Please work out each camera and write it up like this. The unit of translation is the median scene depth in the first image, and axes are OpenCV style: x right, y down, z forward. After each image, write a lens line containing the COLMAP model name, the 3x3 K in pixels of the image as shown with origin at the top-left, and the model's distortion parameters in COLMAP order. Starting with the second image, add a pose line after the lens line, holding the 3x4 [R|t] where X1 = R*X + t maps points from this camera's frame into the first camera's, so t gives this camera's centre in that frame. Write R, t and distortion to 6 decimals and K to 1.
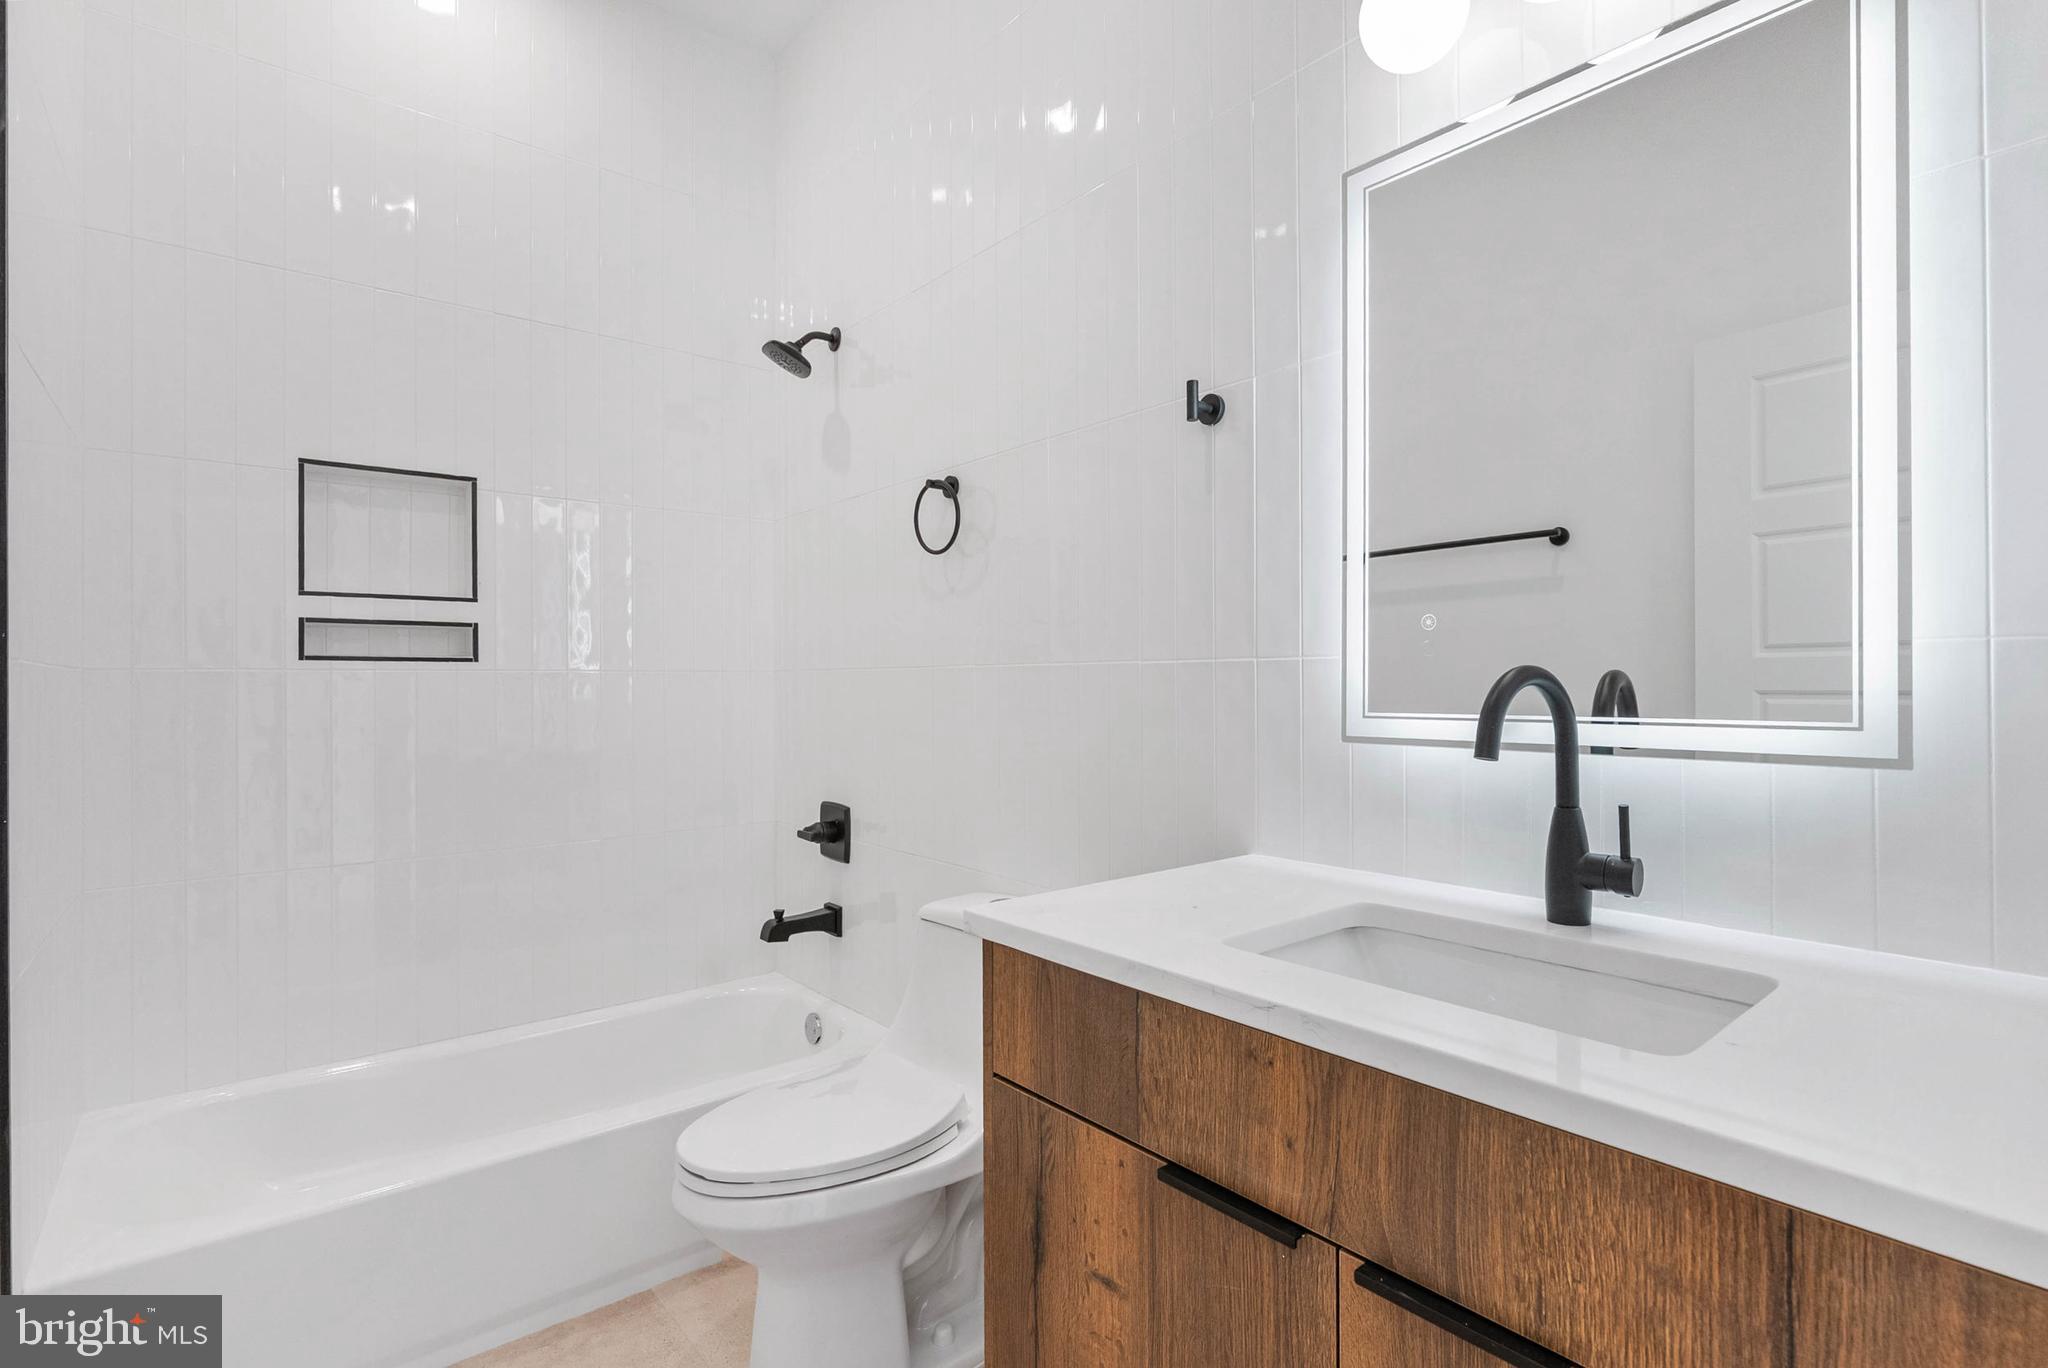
lens RADIAL K [[936.5, 0, 1033.8], [0, 936.5, 687.9], [0, 0, 1]] dist [-0.006604, 0.001297]
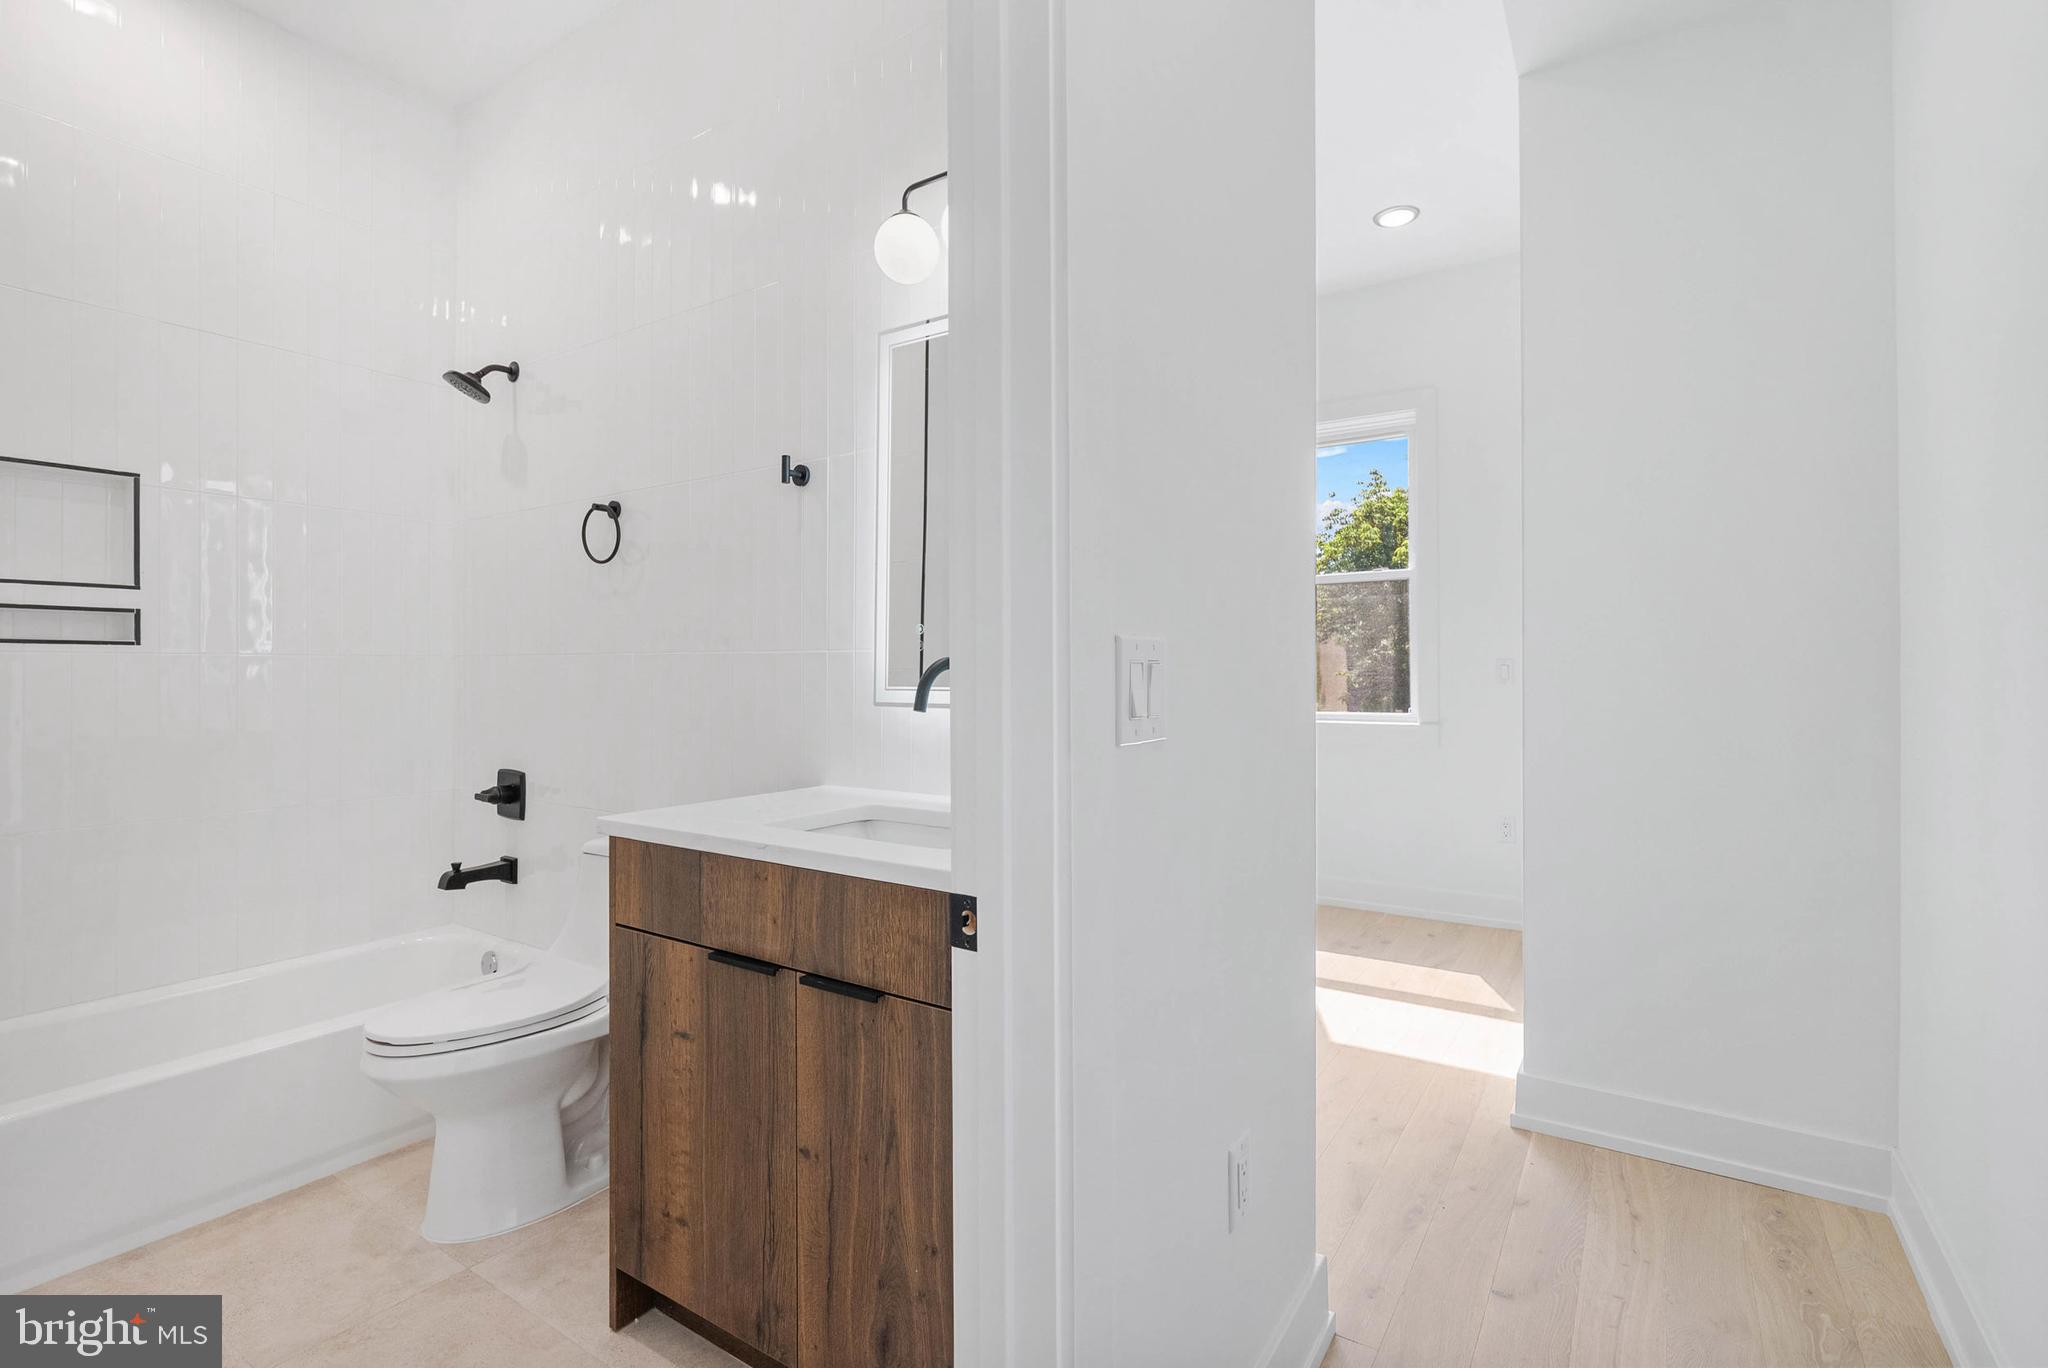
lens RADIAL K [[942.4, 0, 1028.1], [0, 942.4, 670.1], [0, 0, 1]] dist [-0.000532, 0.001191]
pose [[0.961496, 0.003946, 0.274789, 0.176689], [-0.002468, 0.999981, -0.005724, 0.008438], [-0.274806, 0.004826, 0.961487, -0.648180]]
